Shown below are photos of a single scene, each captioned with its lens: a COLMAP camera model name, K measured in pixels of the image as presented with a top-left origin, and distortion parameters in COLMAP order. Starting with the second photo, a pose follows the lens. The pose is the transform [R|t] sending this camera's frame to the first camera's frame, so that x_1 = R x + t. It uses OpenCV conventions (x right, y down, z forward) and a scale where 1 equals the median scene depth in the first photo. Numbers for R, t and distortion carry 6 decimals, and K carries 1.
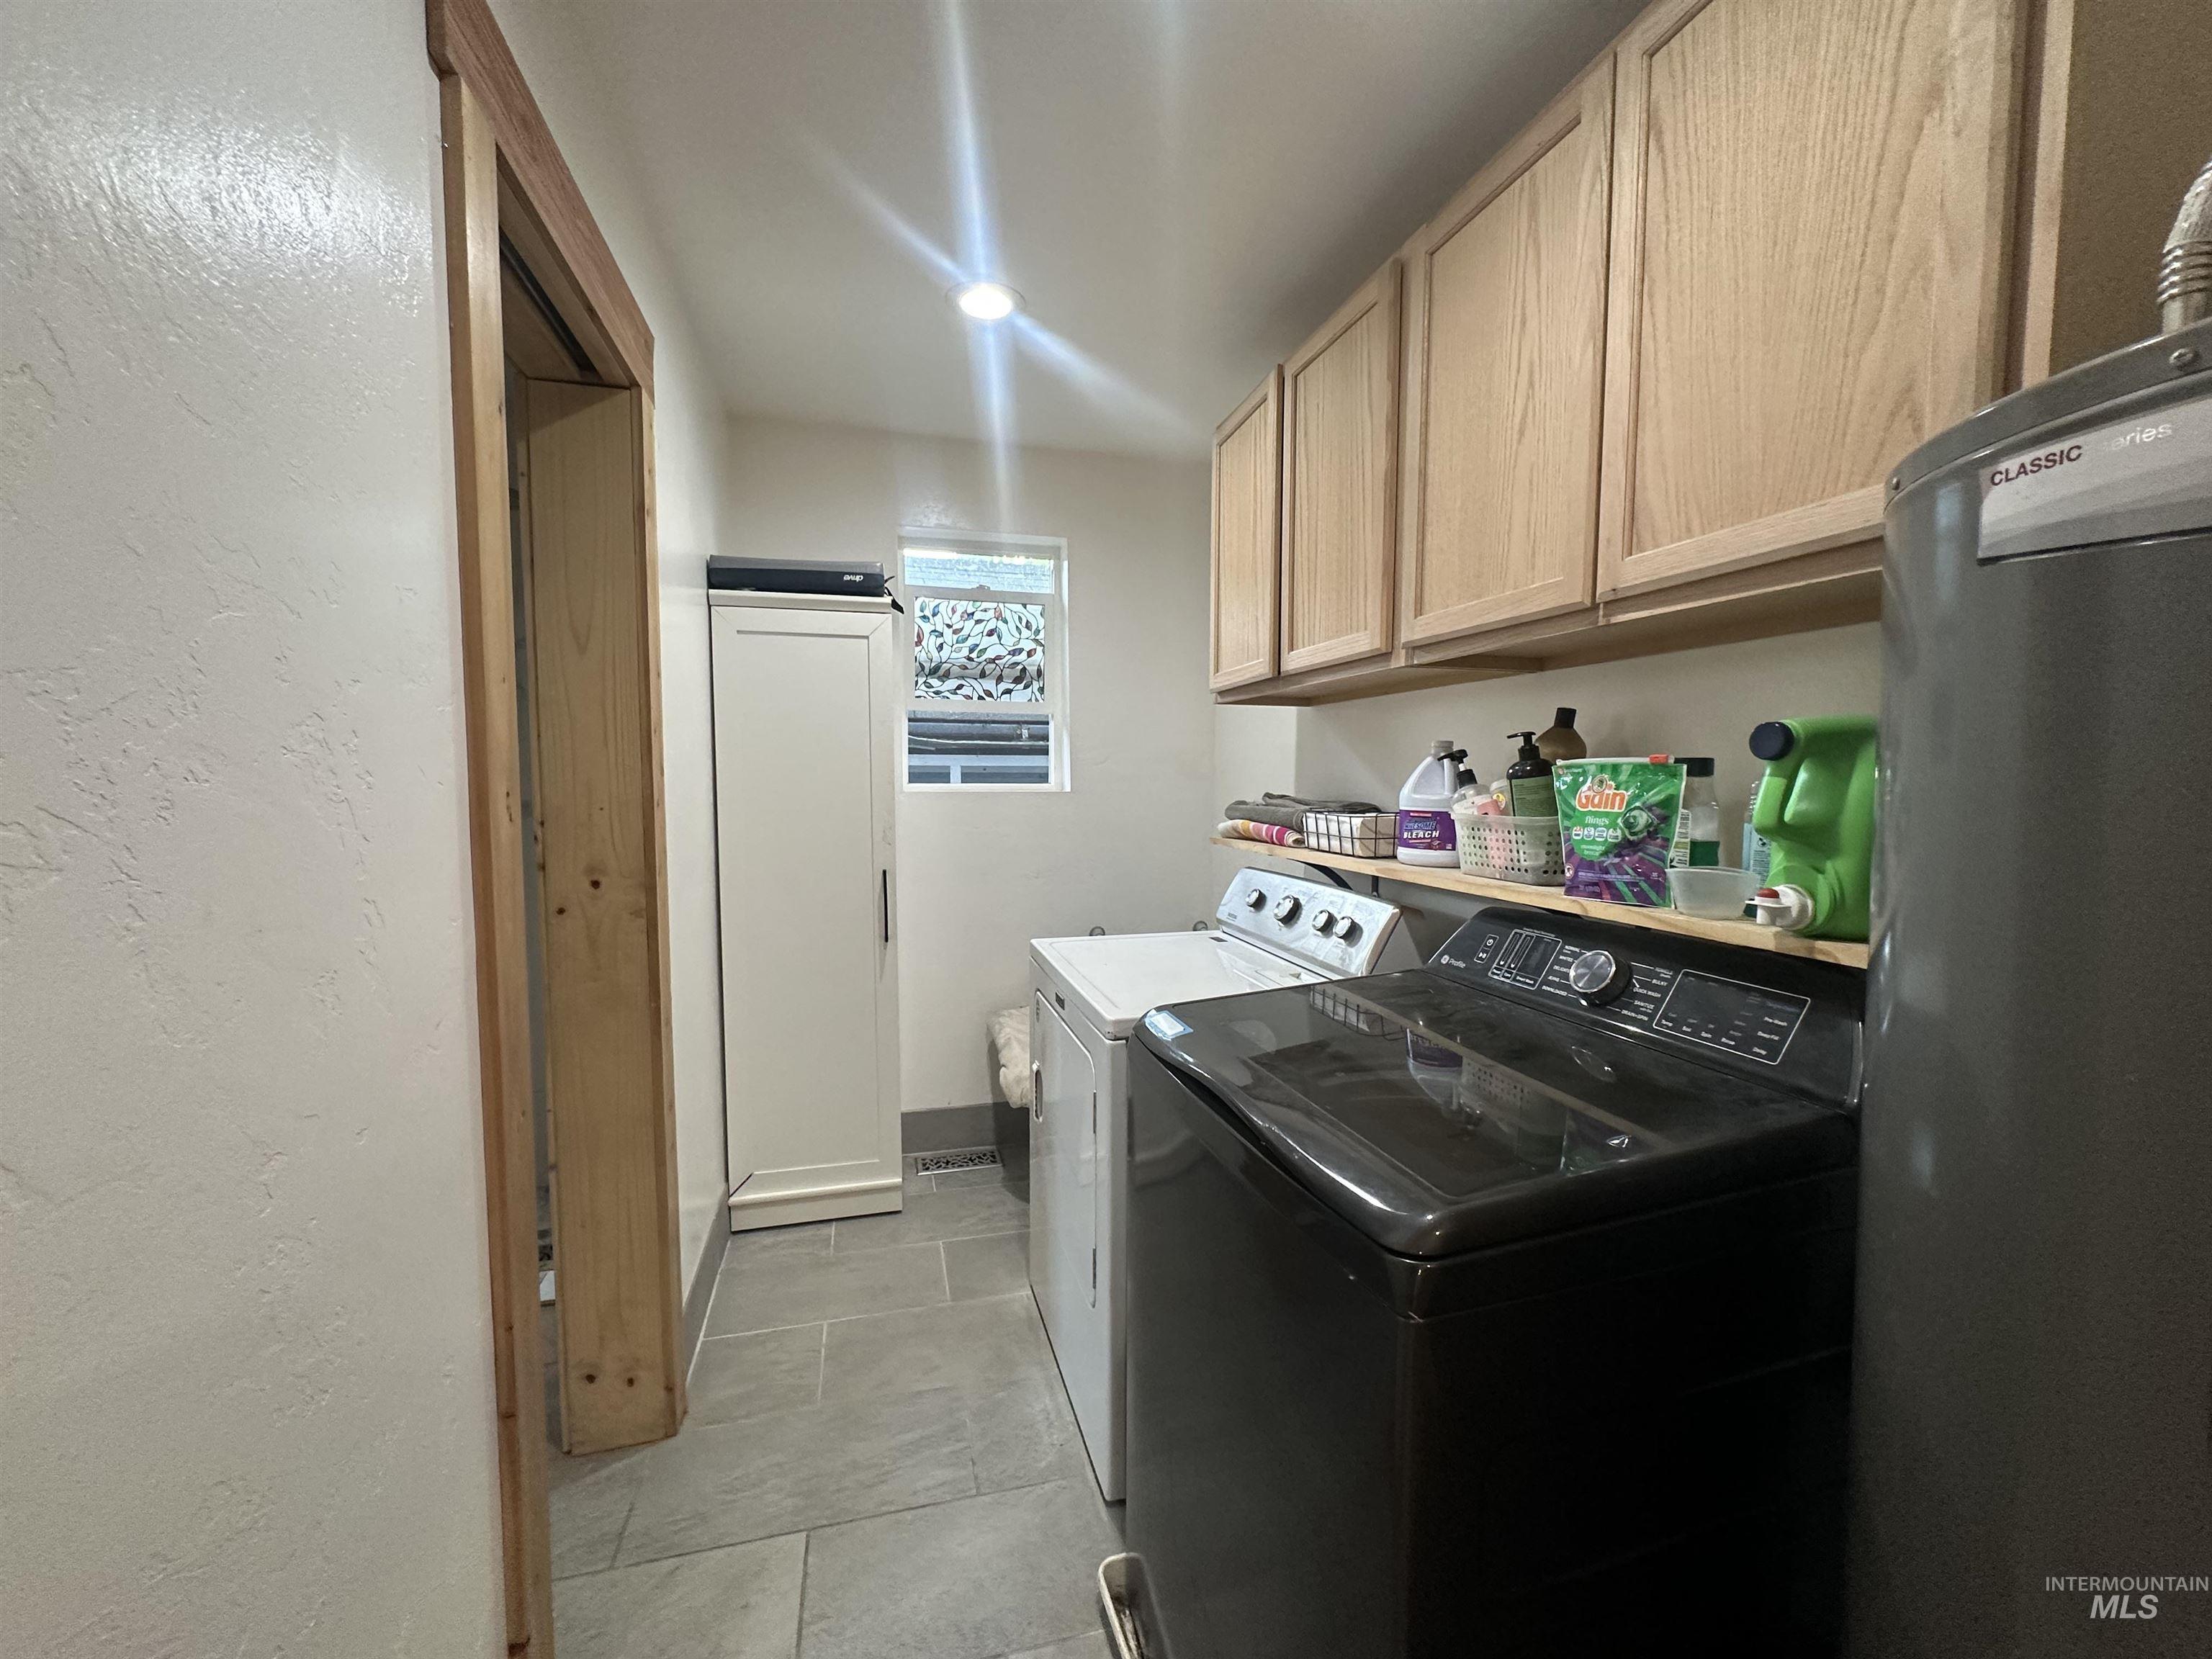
lens RADIAL K [[889.2, 0, 1109.6], [0, 889.2, 827.1], [0, 0, 1]] dist [0.000342, -0.000126]
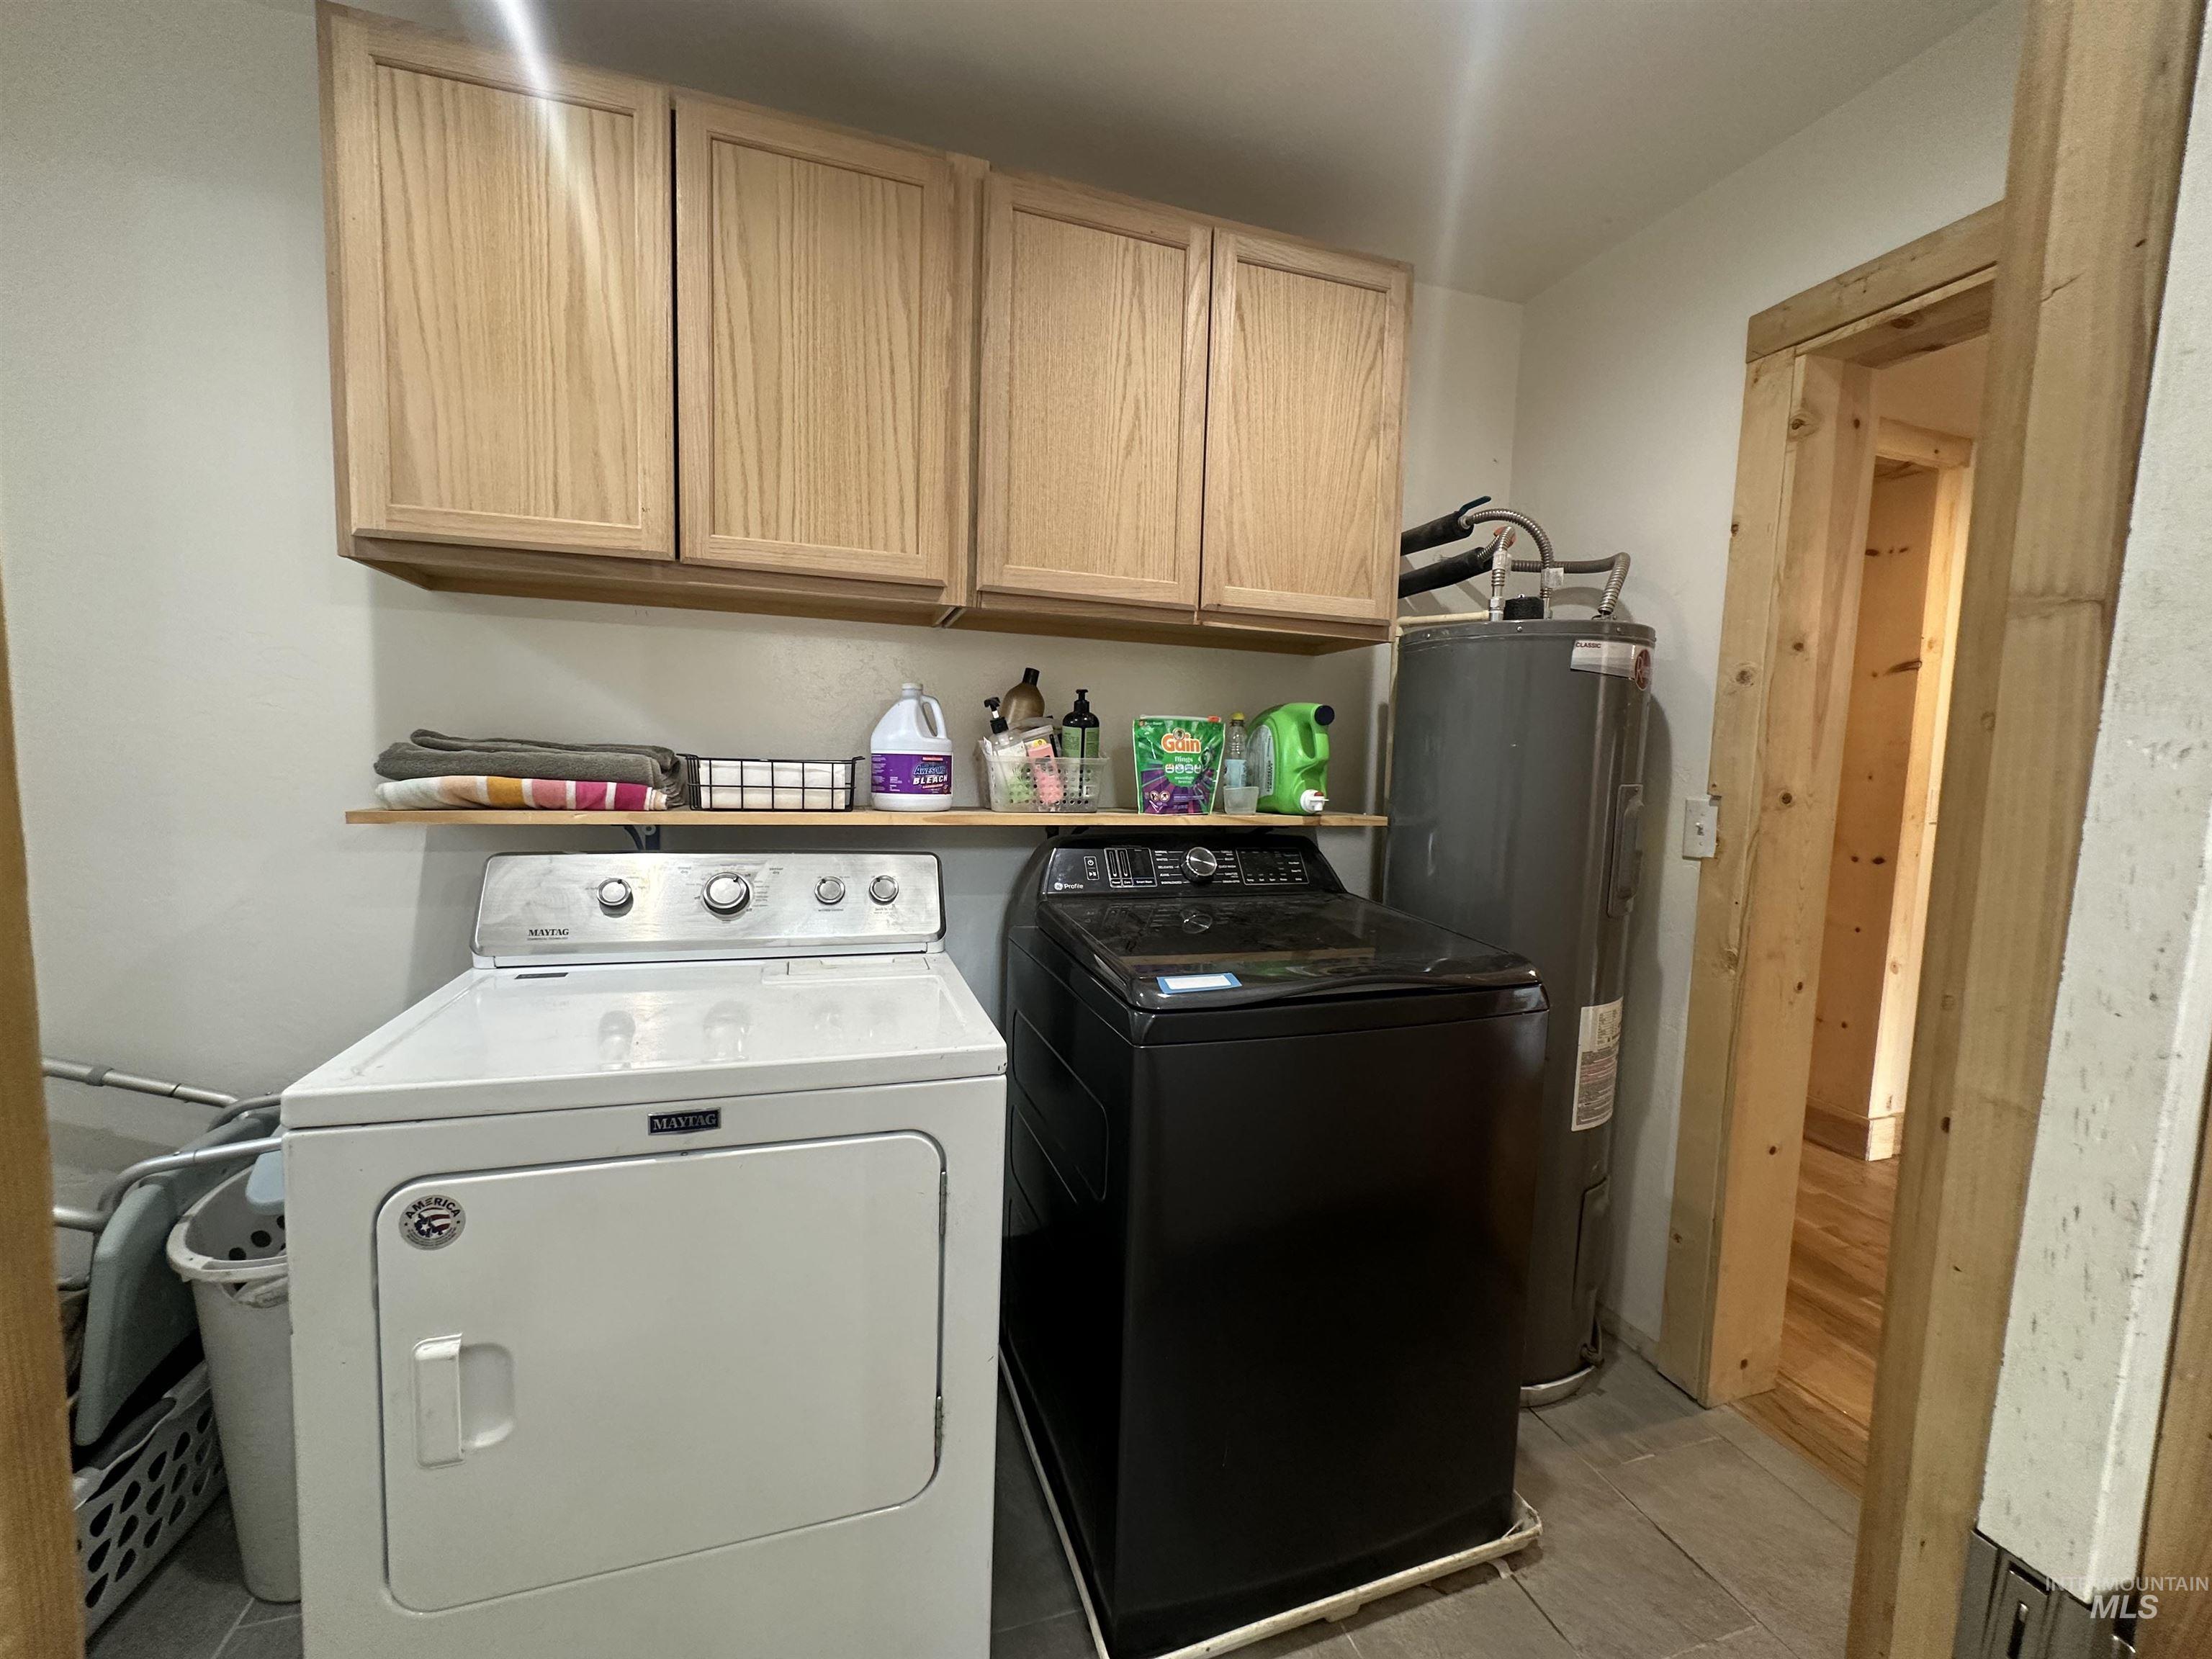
lens RADIAL K [[889.2, 0, 1109.6], [0, 889.2, 827.1], [0, 0, 1]] dist [0.000342, -0.000126]
pose [[-0.050054, -0.088544, 0.994814, -0.853249], [0.025457, 0.995626, 0.089898, -0.029443], [-0.998422, 0.029825, -0.047581, 1.132572]]
